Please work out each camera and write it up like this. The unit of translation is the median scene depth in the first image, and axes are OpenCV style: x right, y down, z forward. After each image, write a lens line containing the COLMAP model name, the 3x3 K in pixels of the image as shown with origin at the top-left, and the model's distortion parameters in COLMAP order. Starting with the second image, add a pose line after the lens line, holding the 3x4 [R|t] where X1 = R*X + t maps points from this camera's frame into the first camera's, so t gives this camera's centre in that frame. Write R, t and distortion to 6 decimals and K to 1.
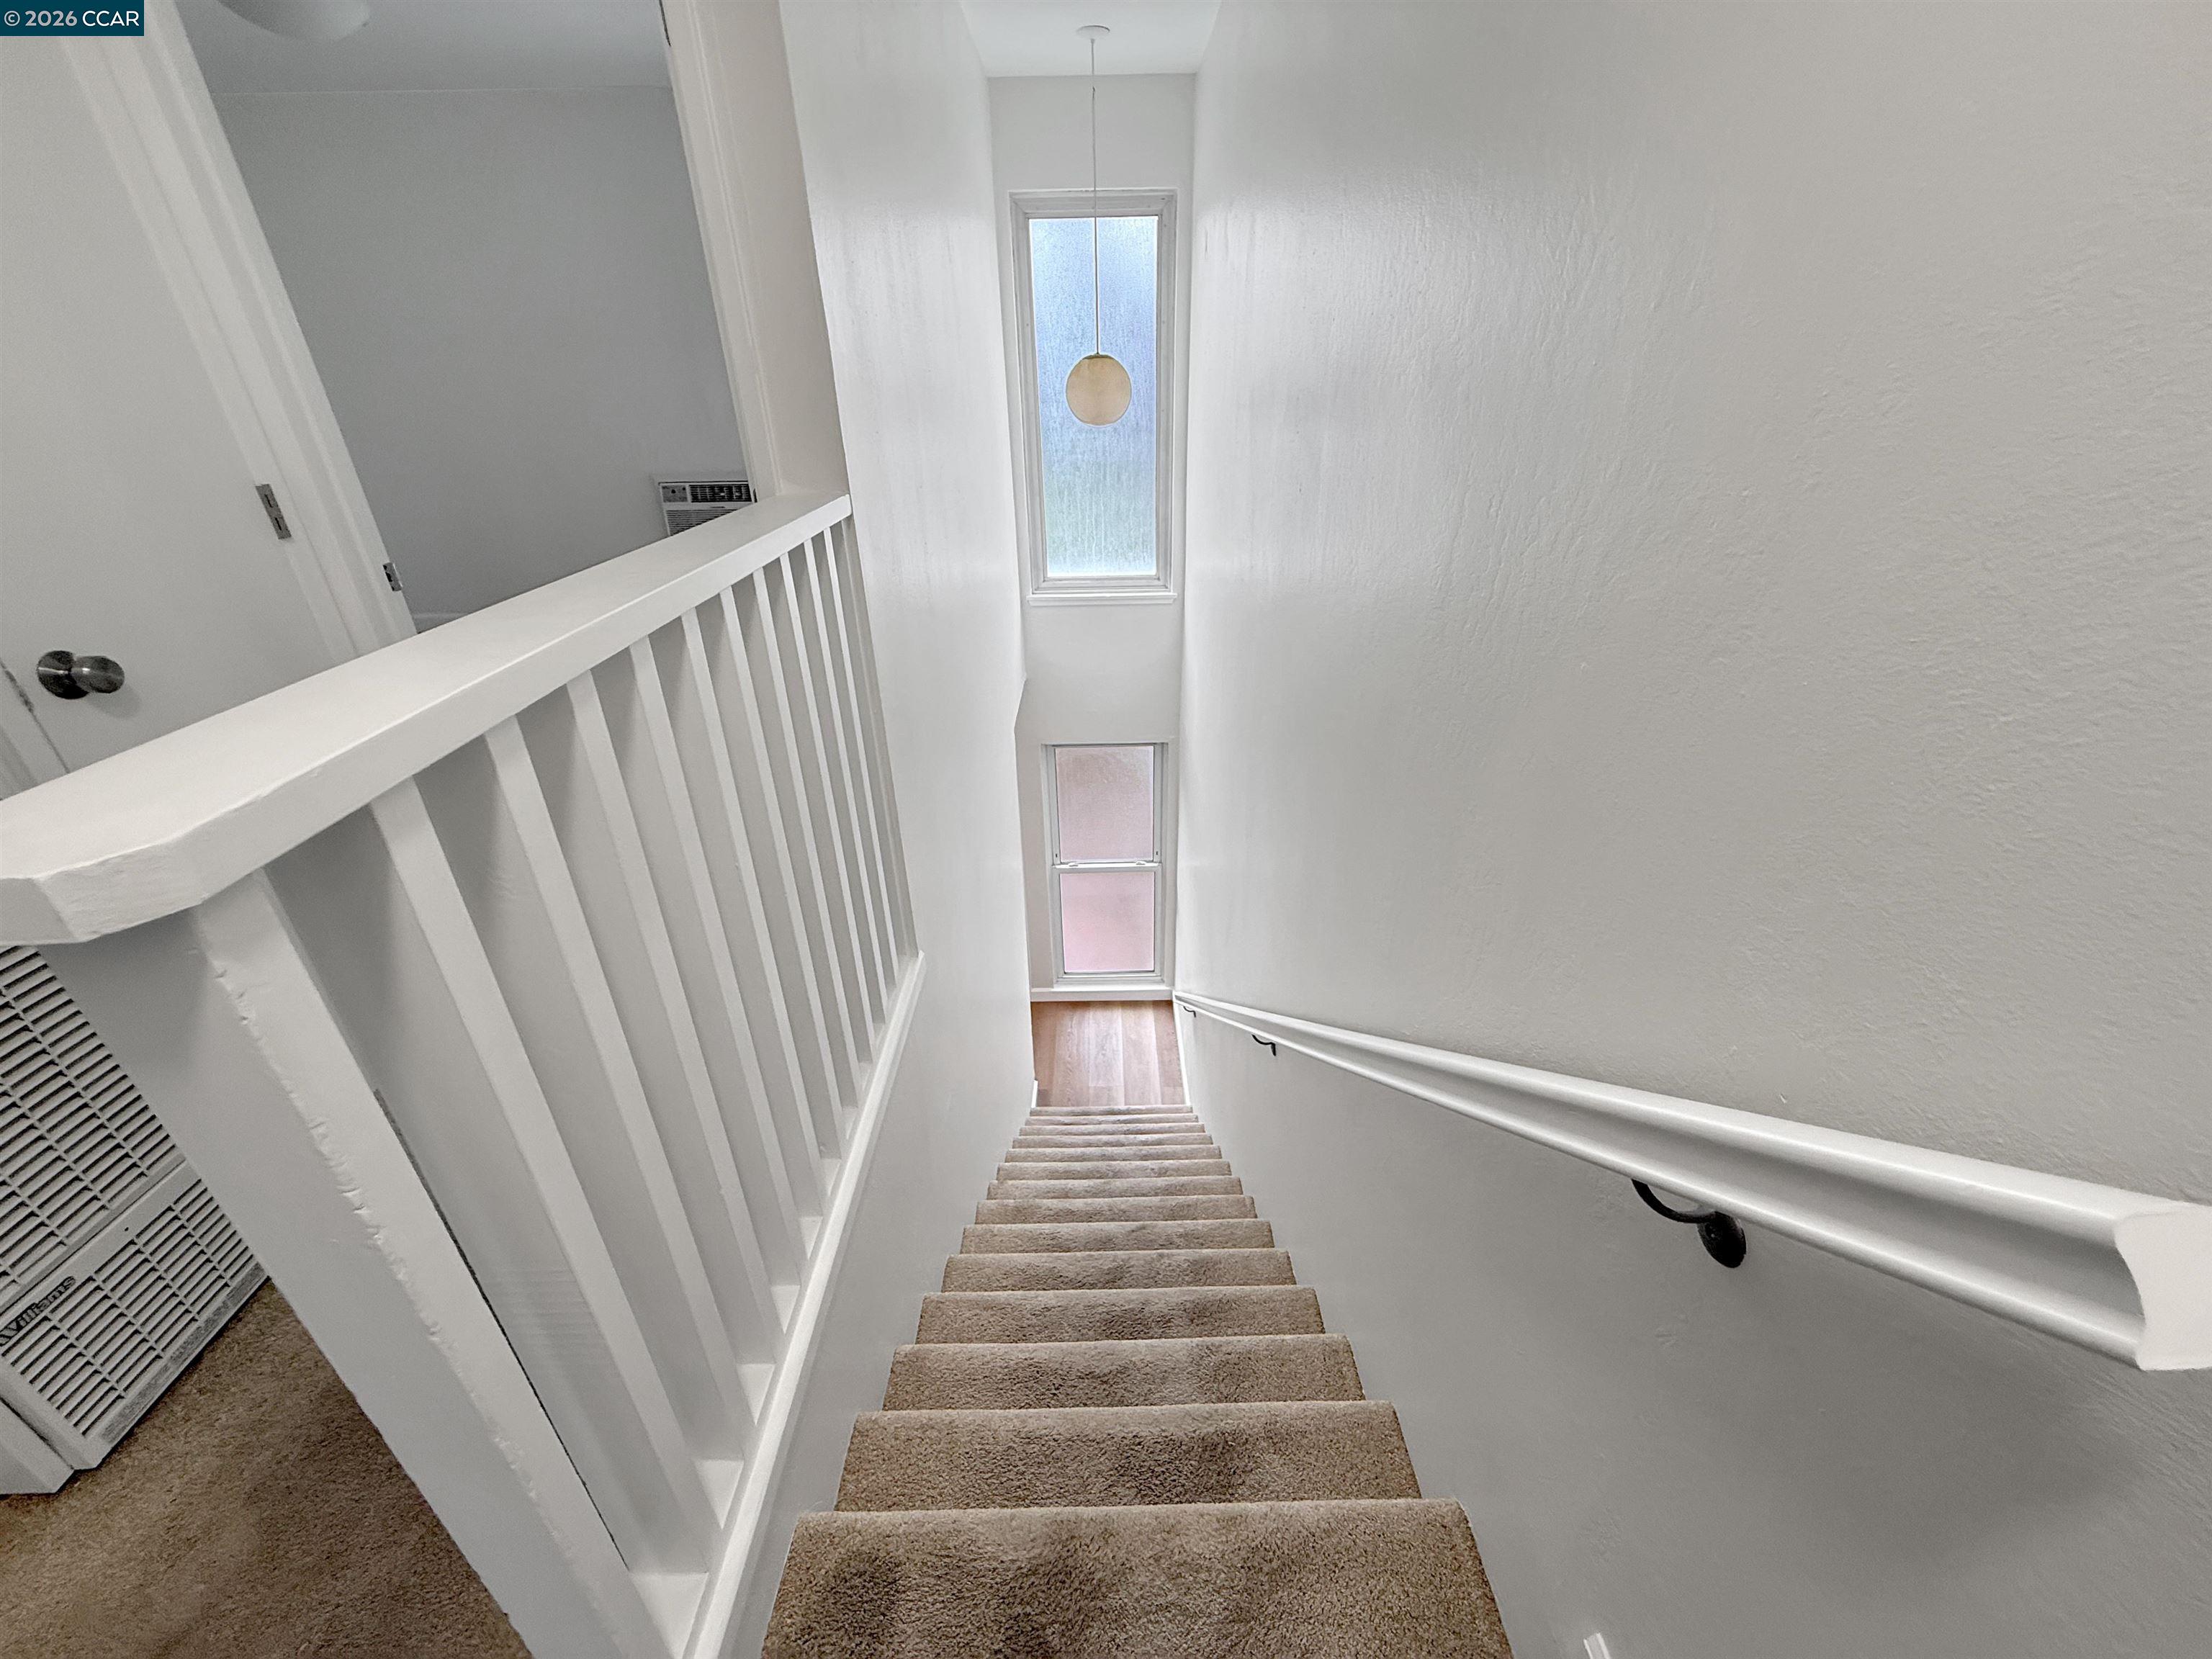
lens RADIAL K [[885.2, 0, 1107.1], [0, 885.2, 821.4], [0, 0, 1]] dist [0.000093, 0.000149]
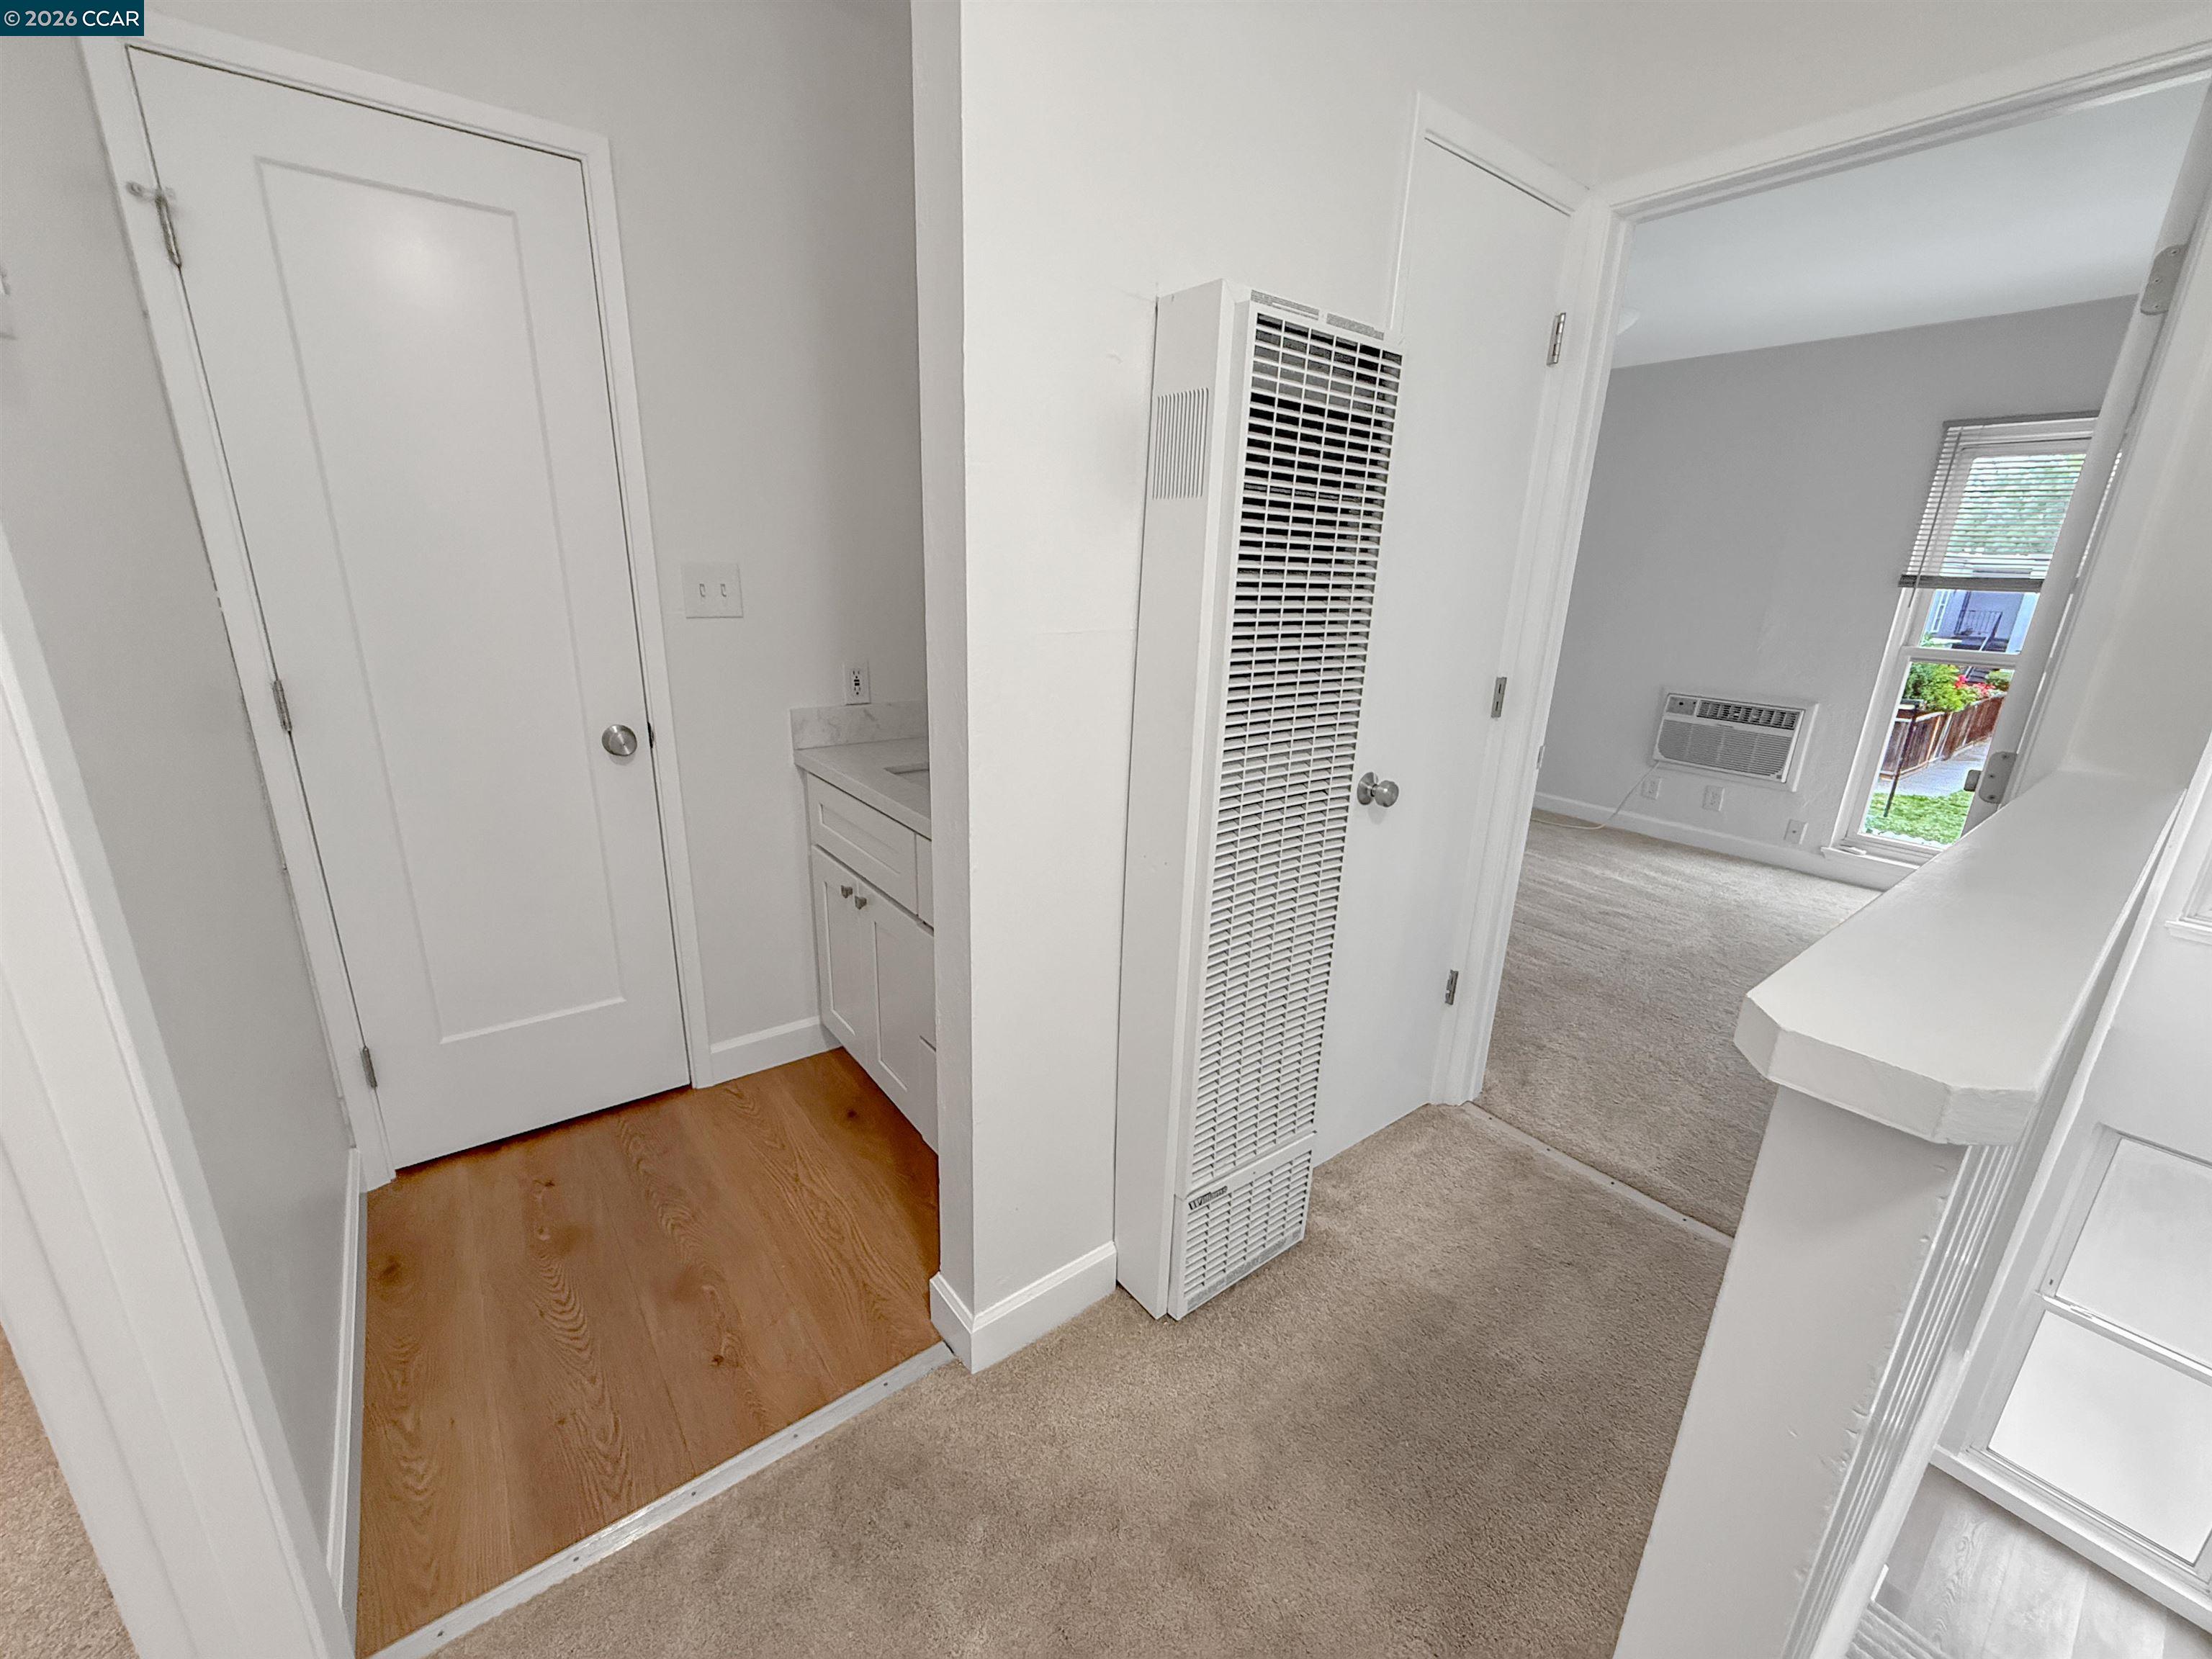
lens RADIAL K [[885.6, 0, 1106.0], [0, 885.6, 829.5], [0, 0, 1]] dist [-0.000722, -0.000309]
pose [[0.596374, 0.264059, -0.758031, -0.085613], [-0.404041, 0.914741, 0.000773, 0.016451], [0.693606, 0.305815, 0.652218, -0.052376]]
